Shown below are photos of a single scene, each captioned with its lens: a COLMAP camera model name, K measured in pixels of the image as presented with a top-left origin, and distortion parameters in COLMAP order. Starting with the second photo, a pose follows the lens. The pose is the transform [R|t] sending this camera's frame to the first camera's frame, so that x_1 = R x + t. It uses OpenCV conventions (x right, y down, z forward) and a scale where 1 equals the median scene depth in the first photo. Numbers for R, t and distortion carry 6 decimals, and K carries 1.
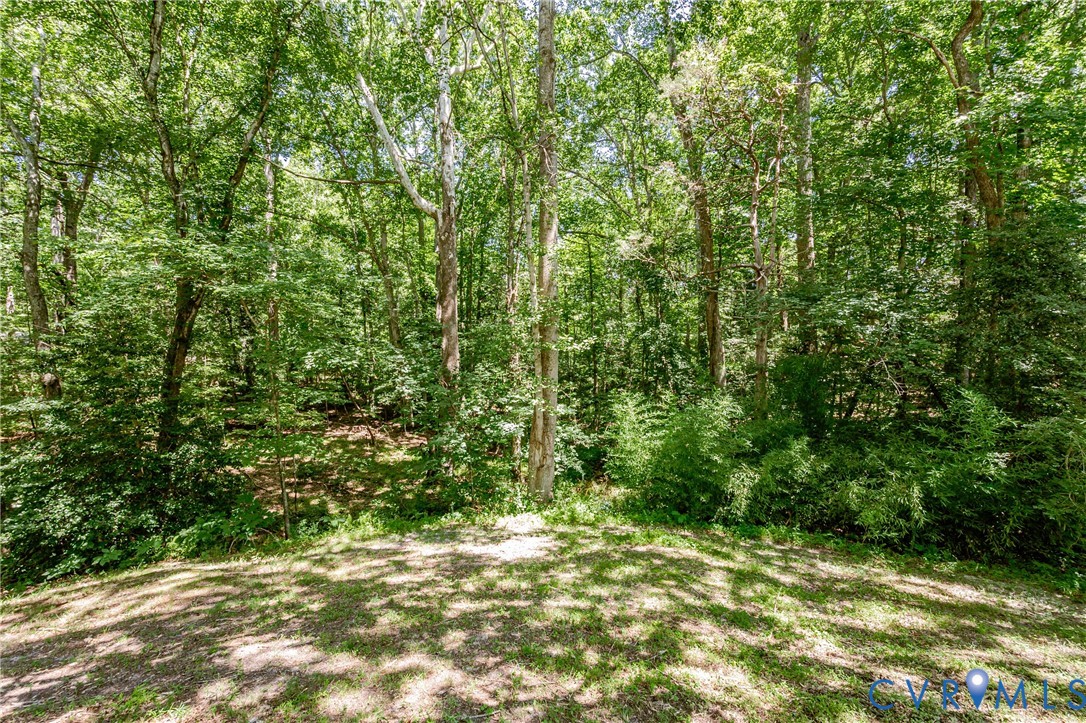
lens RADIAL K [[433.8, 0, 539.5], [0, 433.8, 355.5], [0, 0, 1]] dist [0.000208, 0.000066]
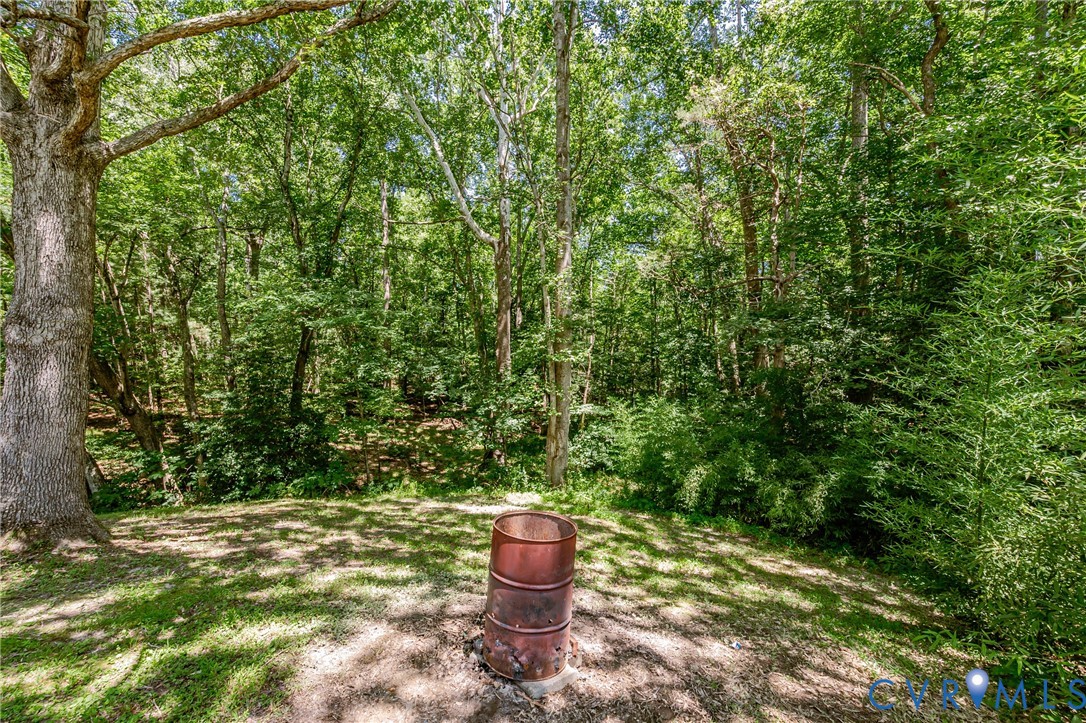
lens RADIAL K [[433.8, 0, 539.5], [0, 433.8, 355.5], [0, 0, 1]] dist [0.000208, 0.000066]
pose [[0.967068, 0.004618, -0.254478, 0.370399], [-0.004294, 0.999989, 0.001830, -0.036991], [0.254484, -0.000677, 0.967077, -0.238755]]
